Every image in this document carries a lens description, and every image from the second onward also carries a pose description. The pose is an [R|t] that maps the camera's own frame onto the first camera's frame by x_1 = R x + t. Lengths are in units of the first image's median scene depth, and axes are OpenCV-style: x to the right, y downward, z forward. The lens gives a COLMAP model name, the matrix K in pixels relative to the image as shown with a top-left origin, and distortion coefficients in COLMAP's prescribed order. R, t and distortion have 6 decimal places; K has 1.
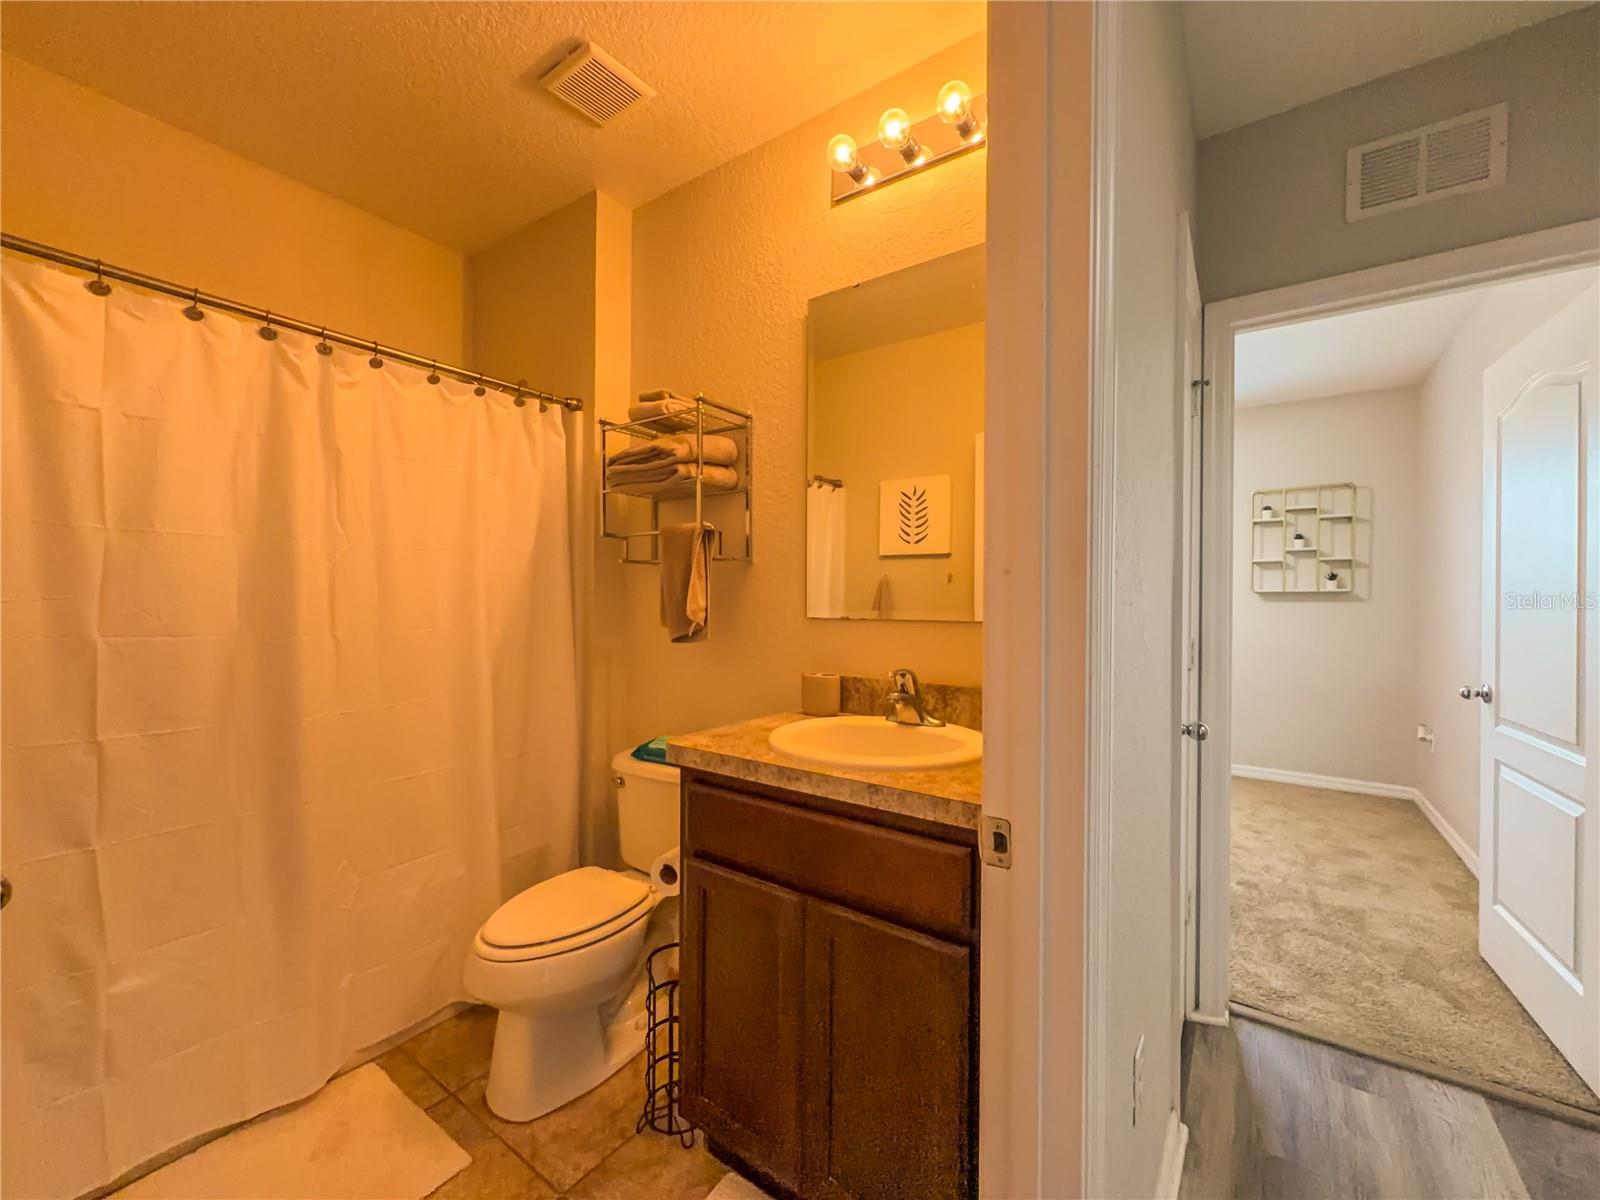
lens RADIAL K [[643.8, 0, 806.2], [0, 643.8, 598.8], [0, 0, 1]] dist [0.000303, 0.000148]
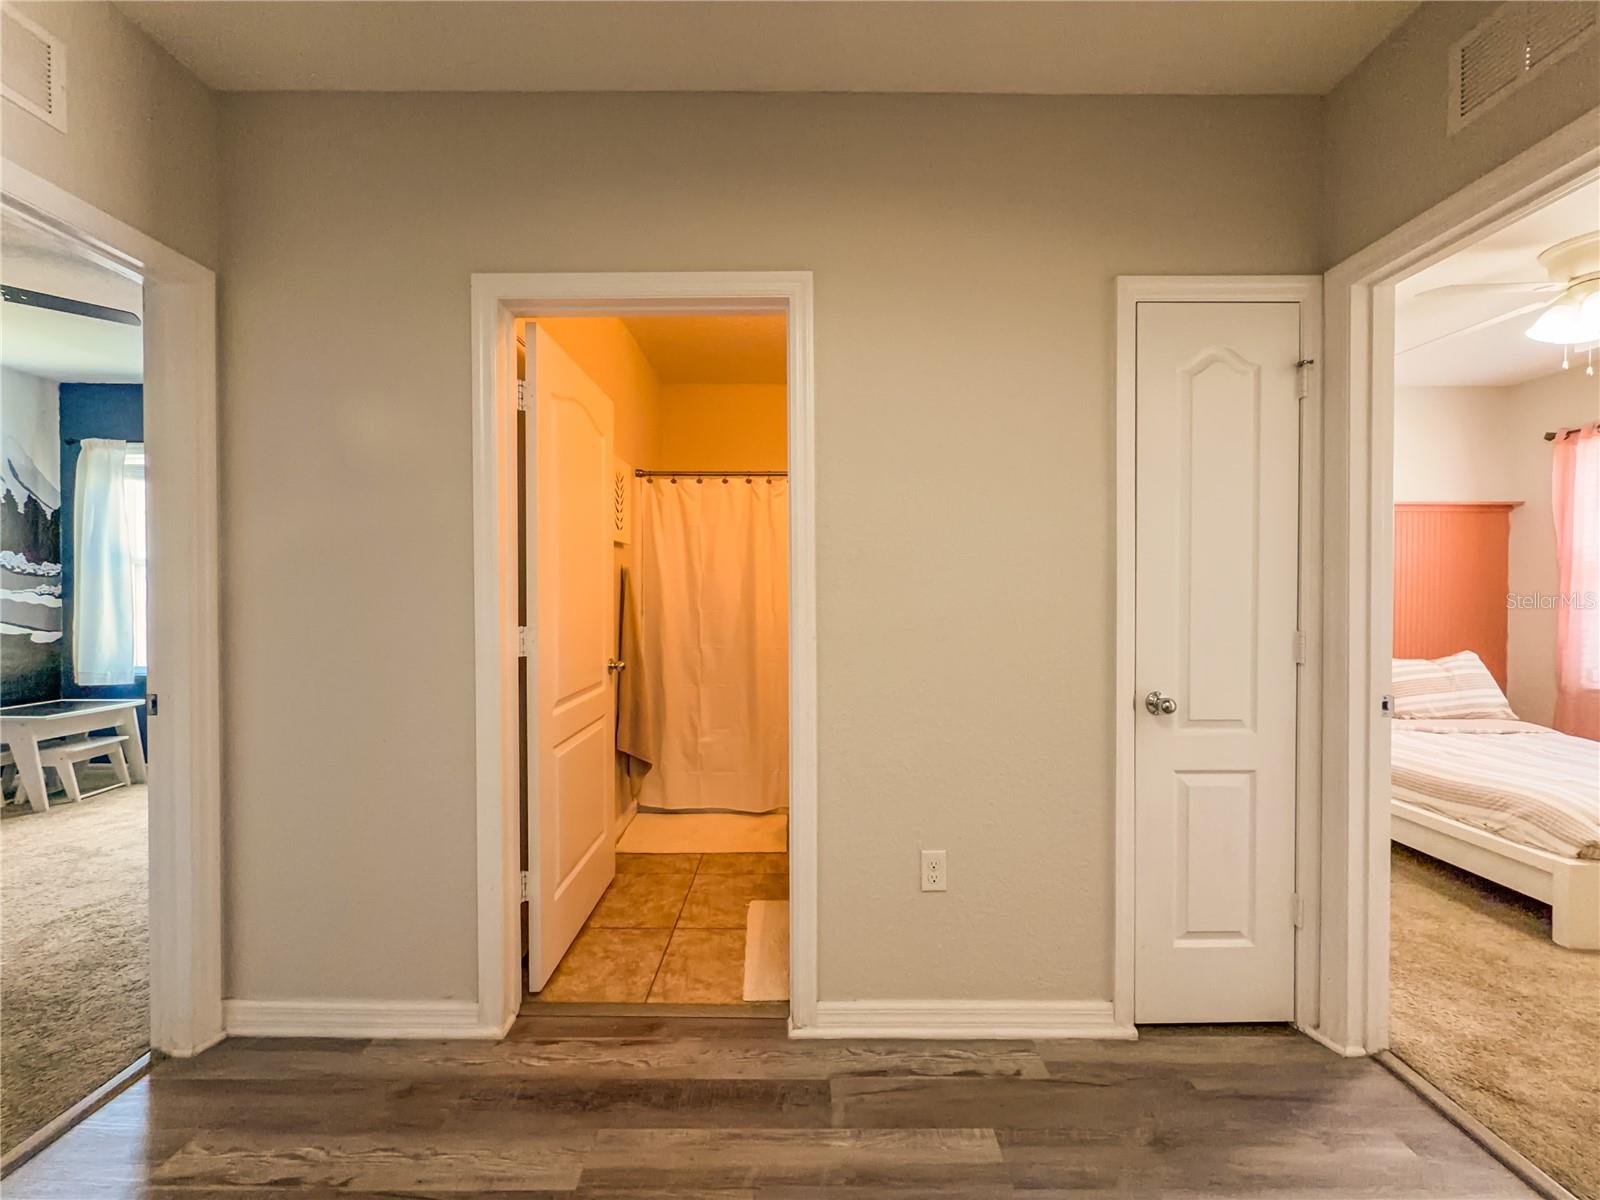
lens RADIAL K [[638.0, 0, 800.0], [0, 638.0, 600.0], [0, 0, 1]] dist [-0.000759, 0.000322]
pose [[0.581059, 0.001307, -0.813861, 1.077123], [0.004797, 0.999976, 0.005030, 0.006362], [0.813848, -0.006827, 0.581038, -0.176784]]
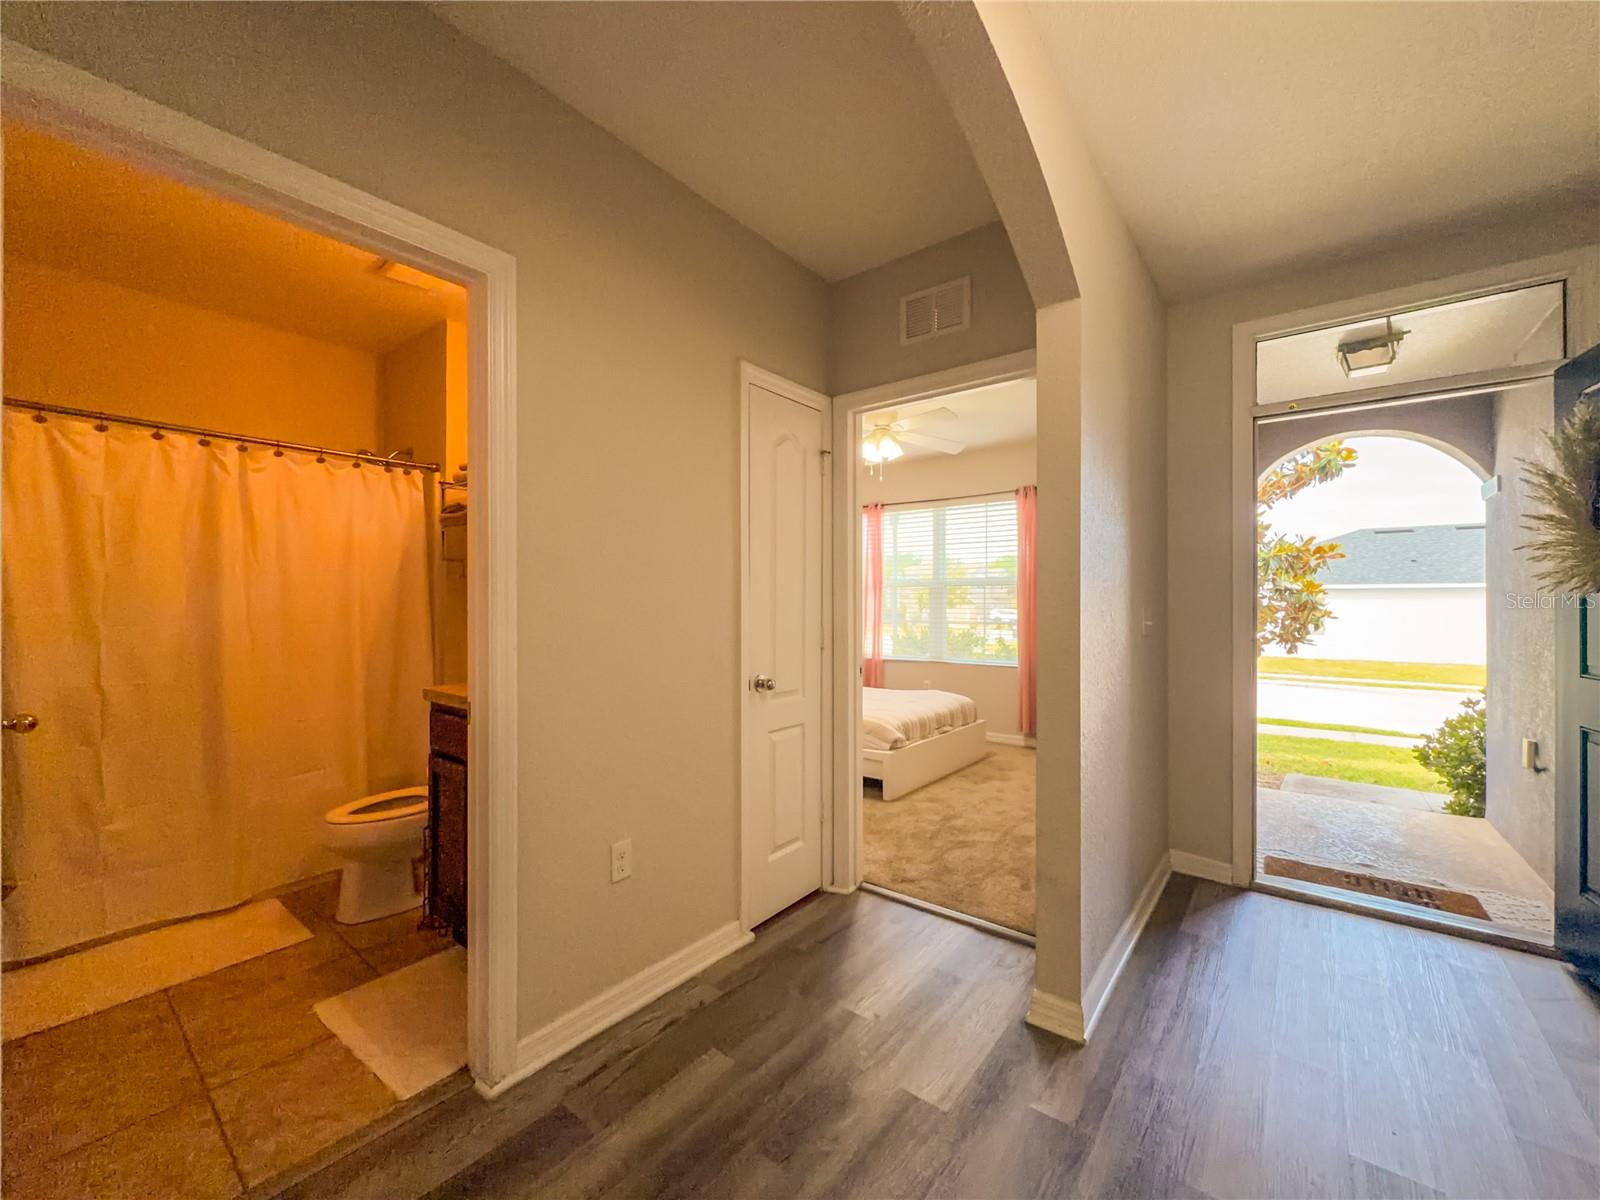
lens RADIAL K [[638.0, 0, 800.0], [0, 638.0, 600.0], [0, 0, 1]] dist [-0.000759, 0.000322]
pose [[0.998600, -0.007794, -0.052311, 0.715378], [0.007522, 0.999957, -0.005398, 0.008235], [0.052351, 0.004997, 0.998616, -0.508361]]
